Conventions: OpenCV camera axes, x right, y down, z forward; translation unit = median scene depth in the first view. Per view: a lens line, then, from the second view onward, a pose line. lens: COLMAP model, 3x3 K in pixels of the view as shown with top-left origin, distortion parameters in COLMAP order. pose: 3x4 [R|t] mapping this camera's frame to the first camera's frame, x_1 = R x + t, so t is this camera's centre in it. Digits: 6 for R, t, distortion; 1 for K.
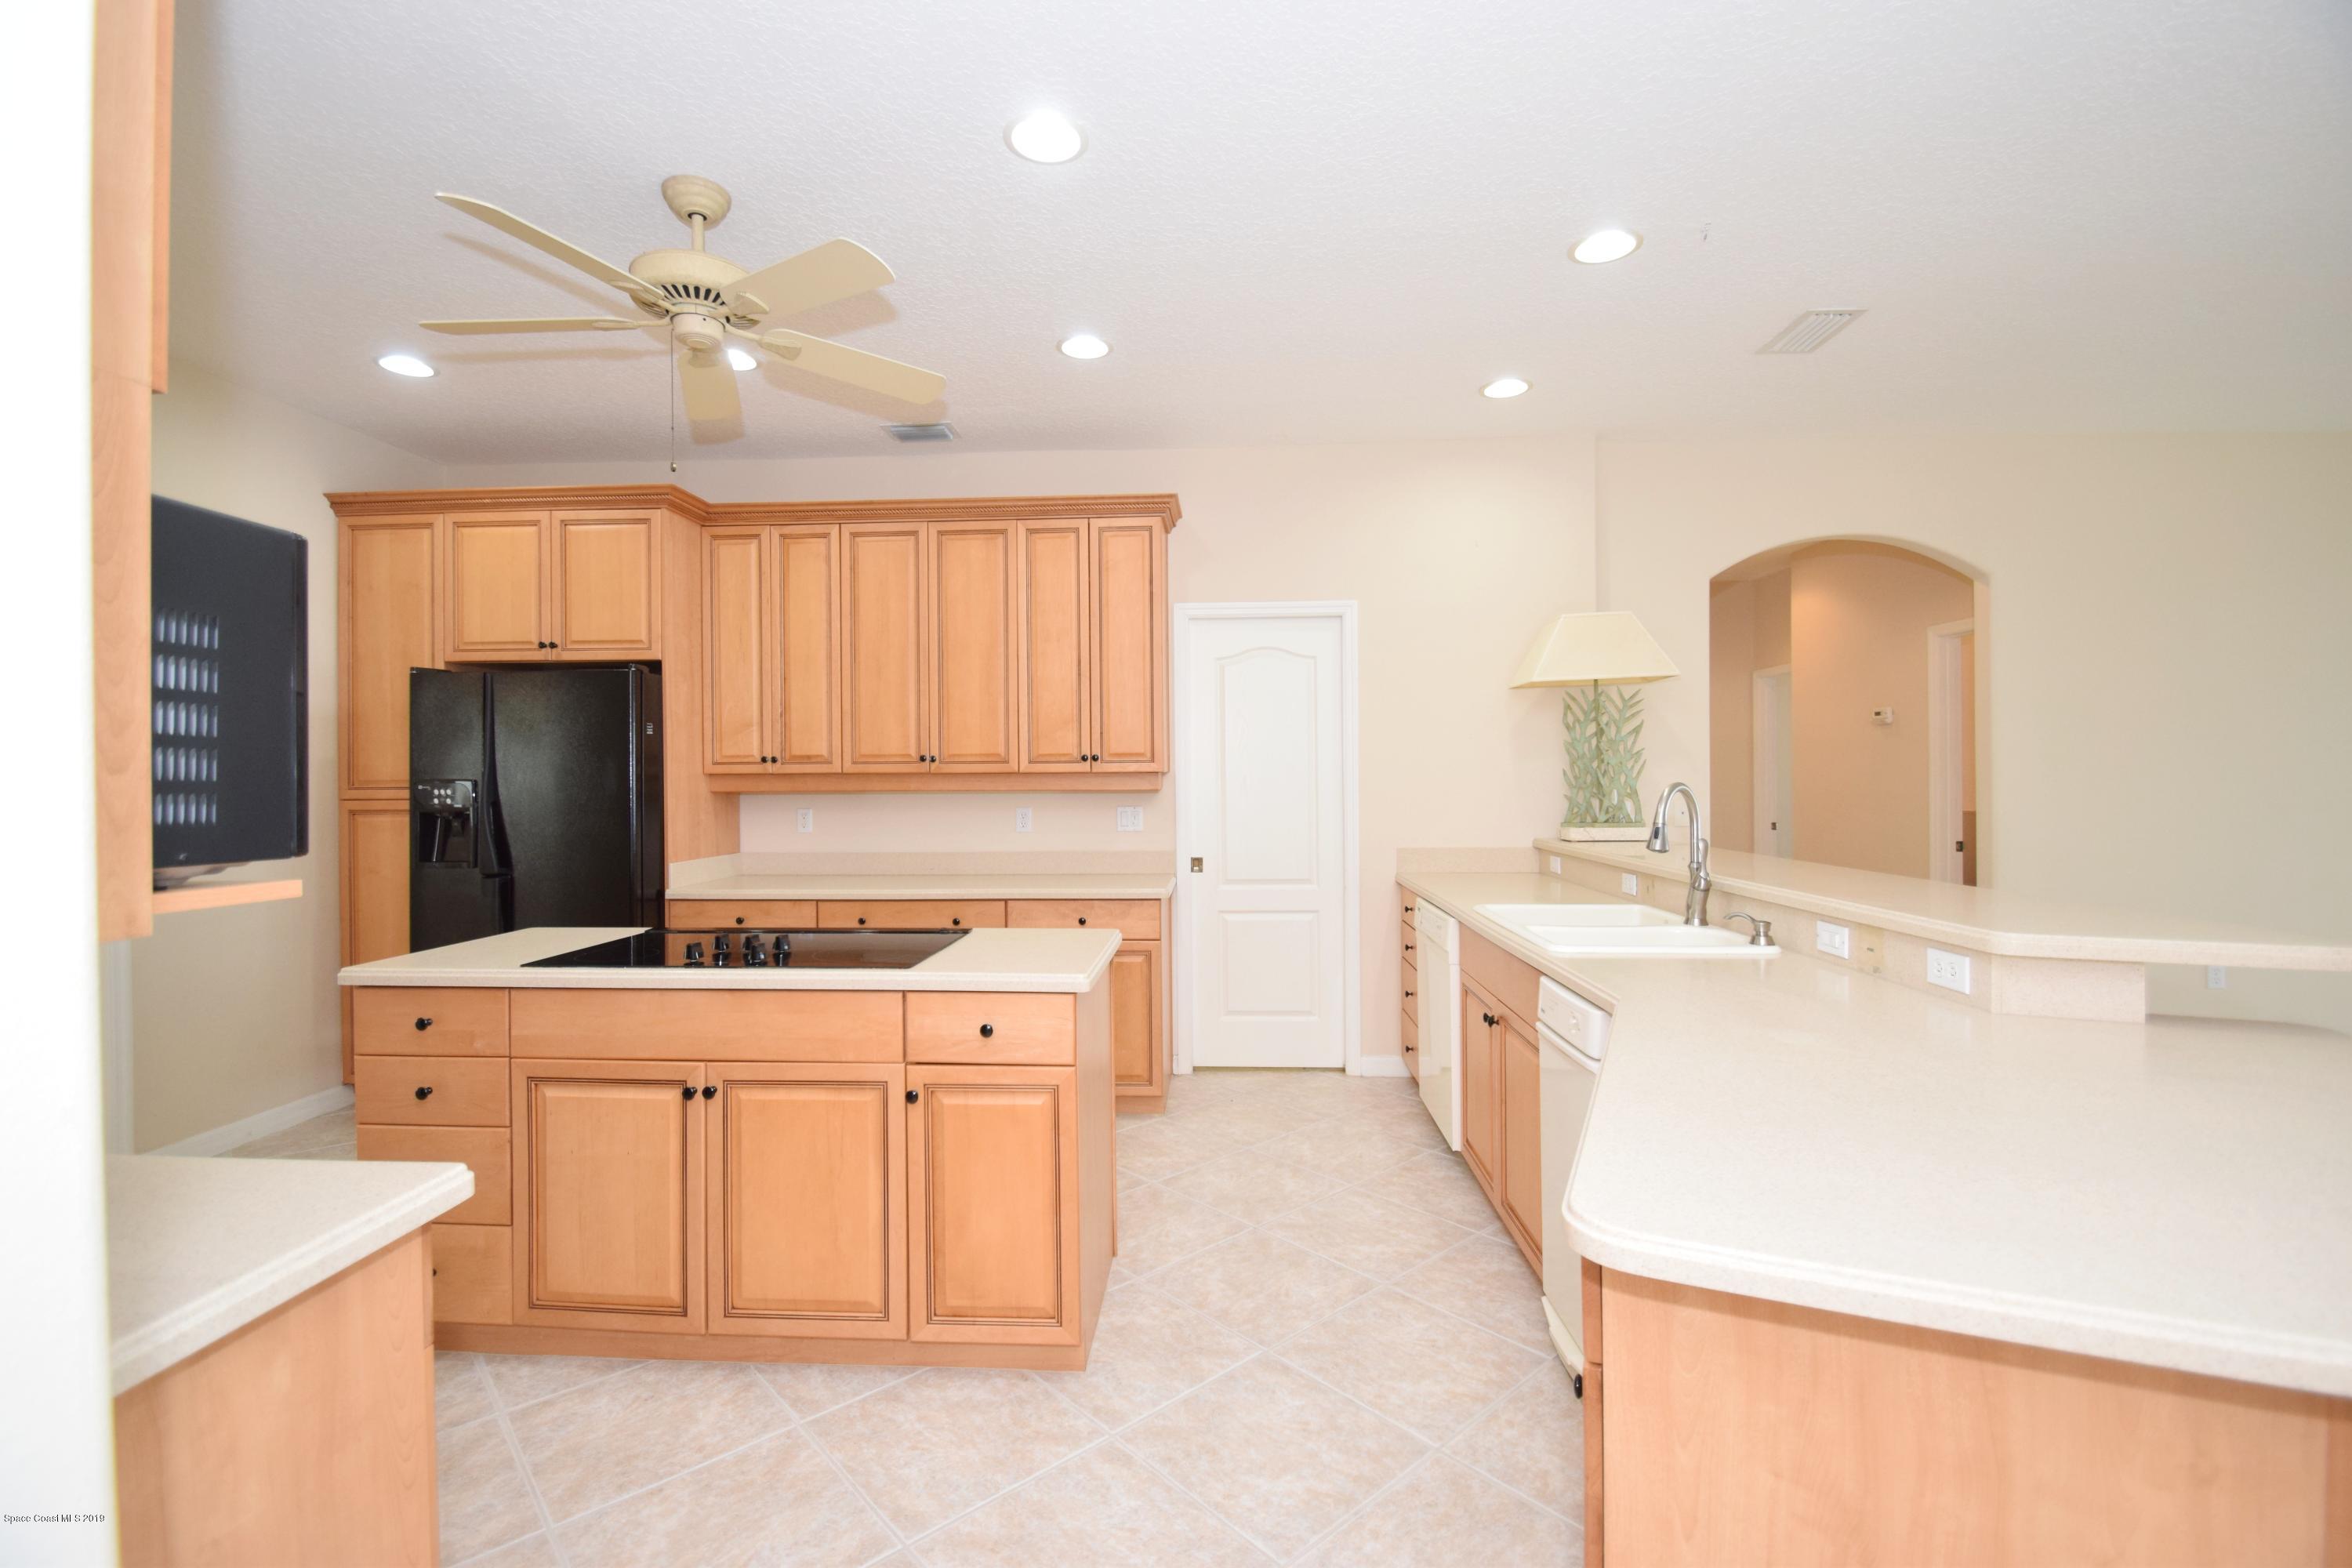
lens RADIAL K [[1032.2, 0, 1157.3], [0, 1032.2, 774.4], [0, 0, 1]] dist [-0.000213, -0.000058]
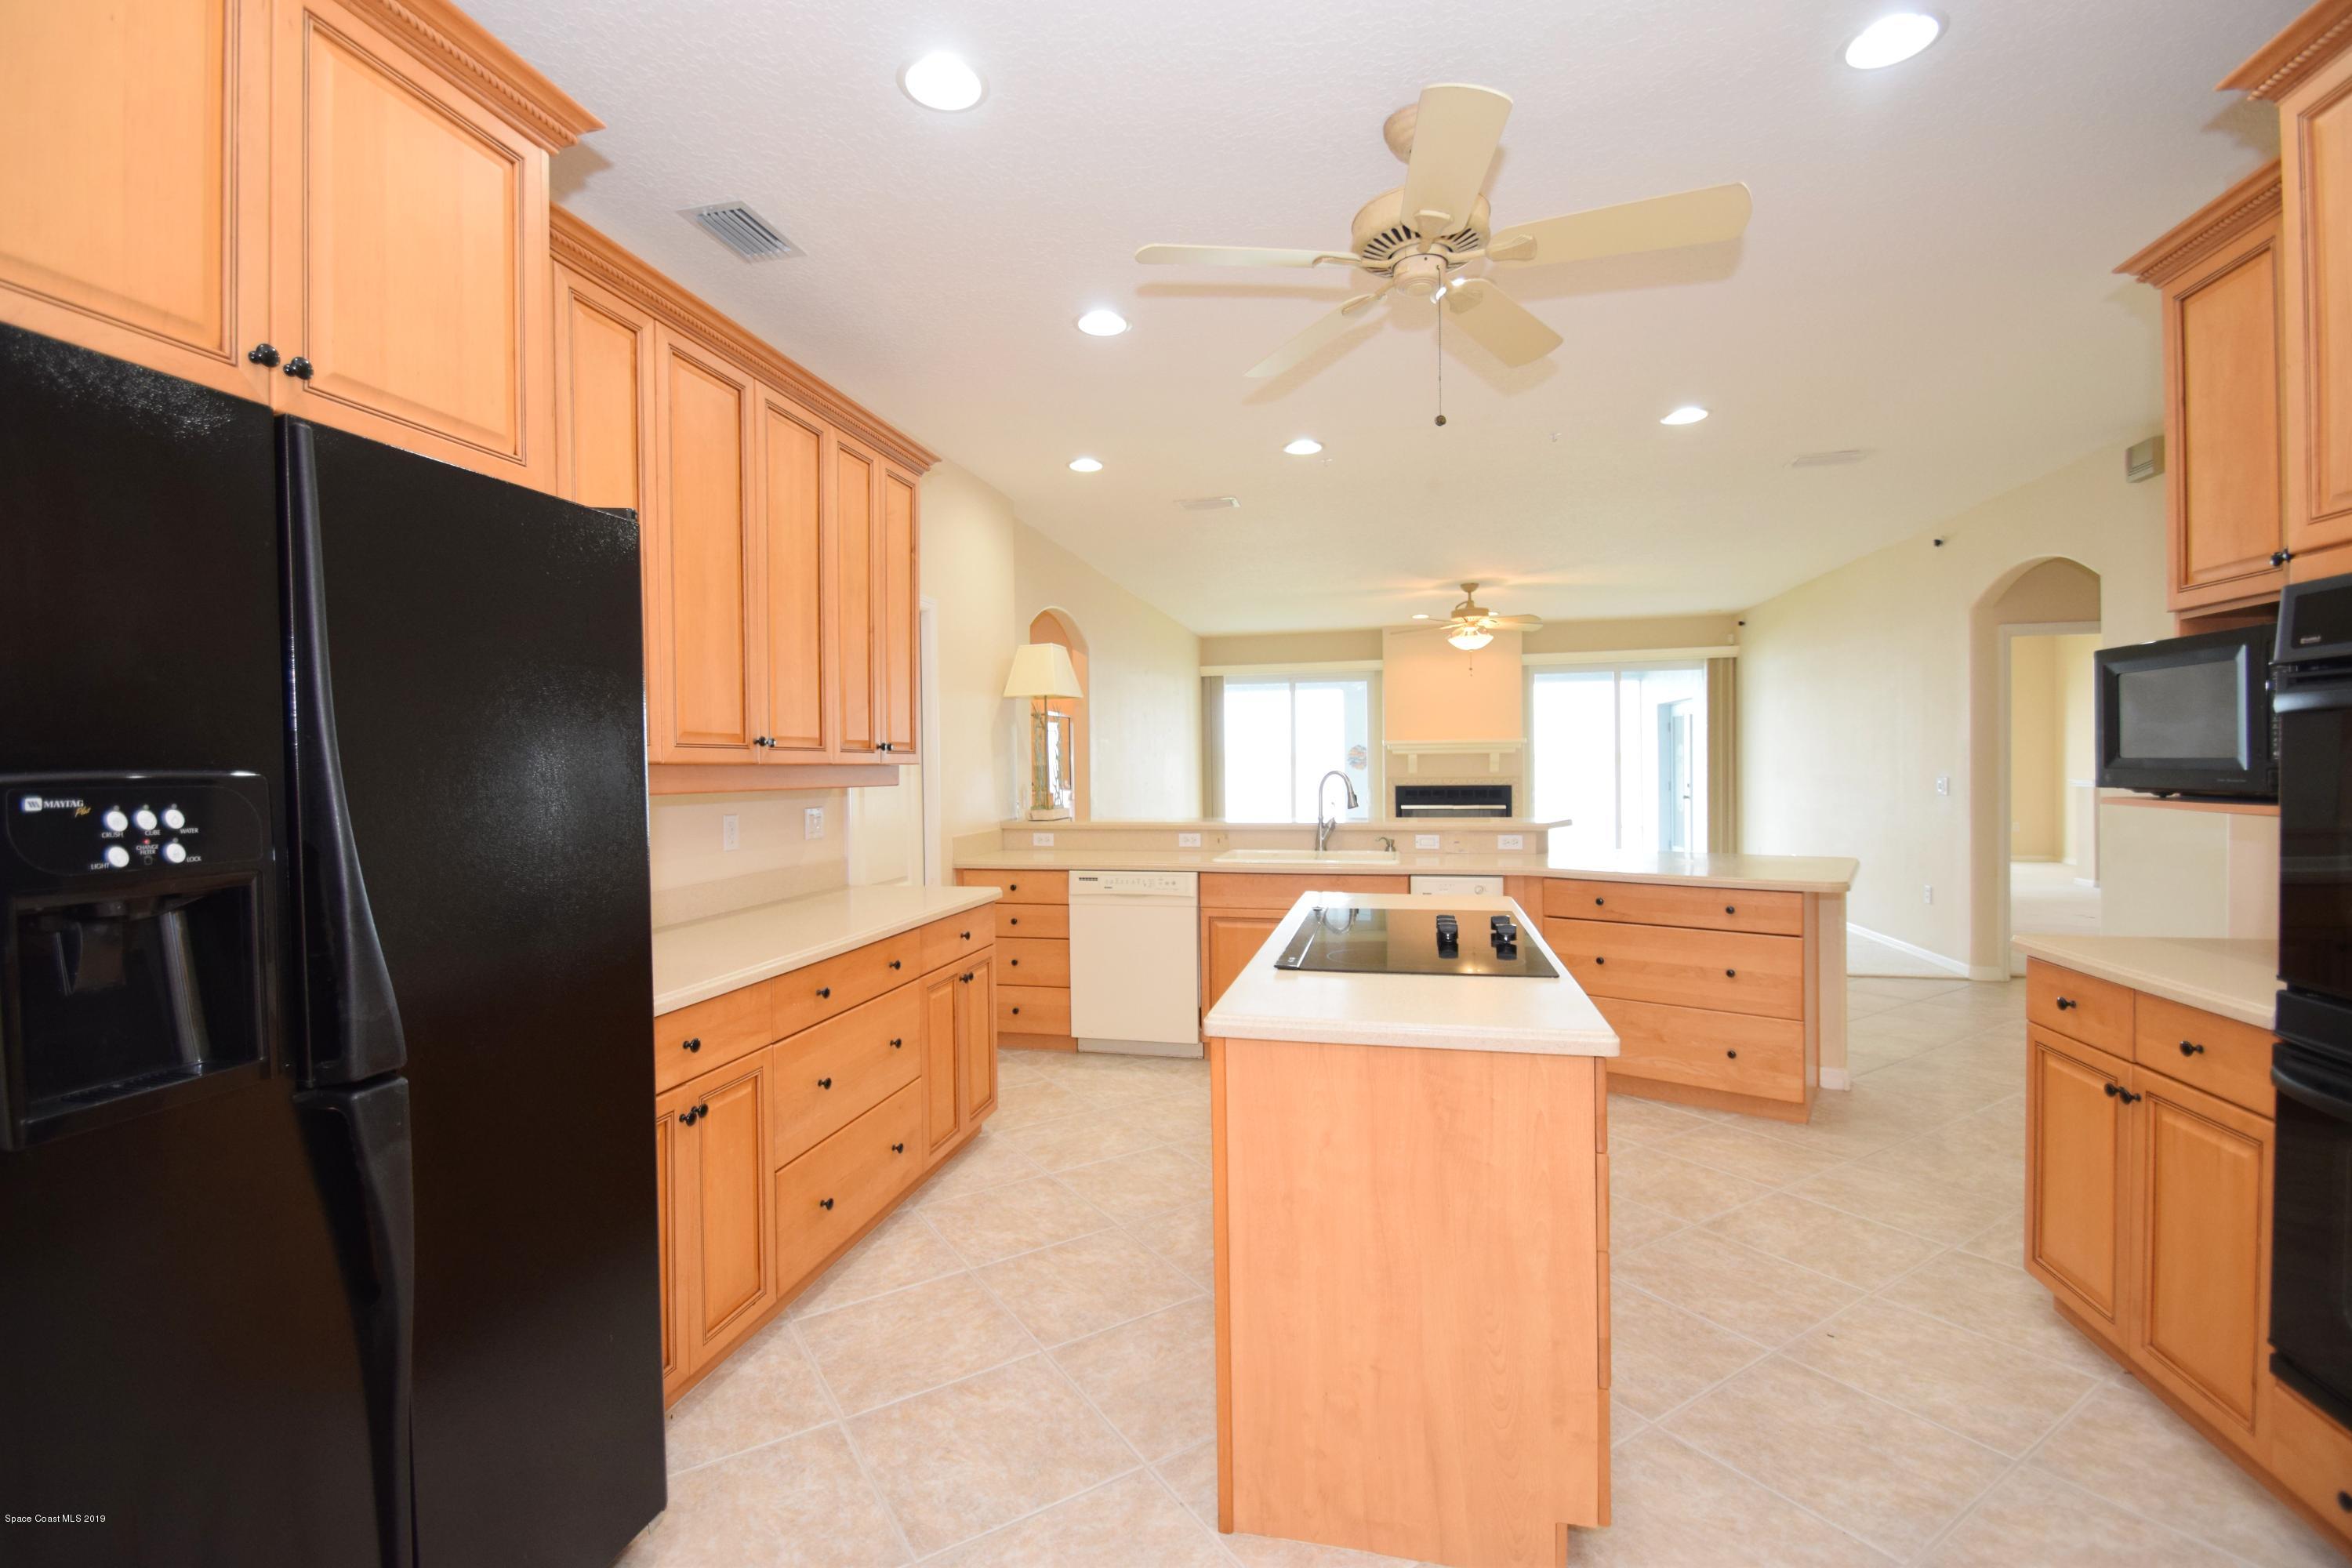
lens RADIAL K [[1032.2, 0, 1157.3], [0, 1032.2, 774.4], [0, 0, 1]] dist [-0.000213, -0.000058]
pose [[0.168914, -0.003193, 0.985626, -0.906141], [0.009010, 0.999958, 0.001695, 0.007320], [-0.985590, 0.008594, 0.168936, 0.703664]]
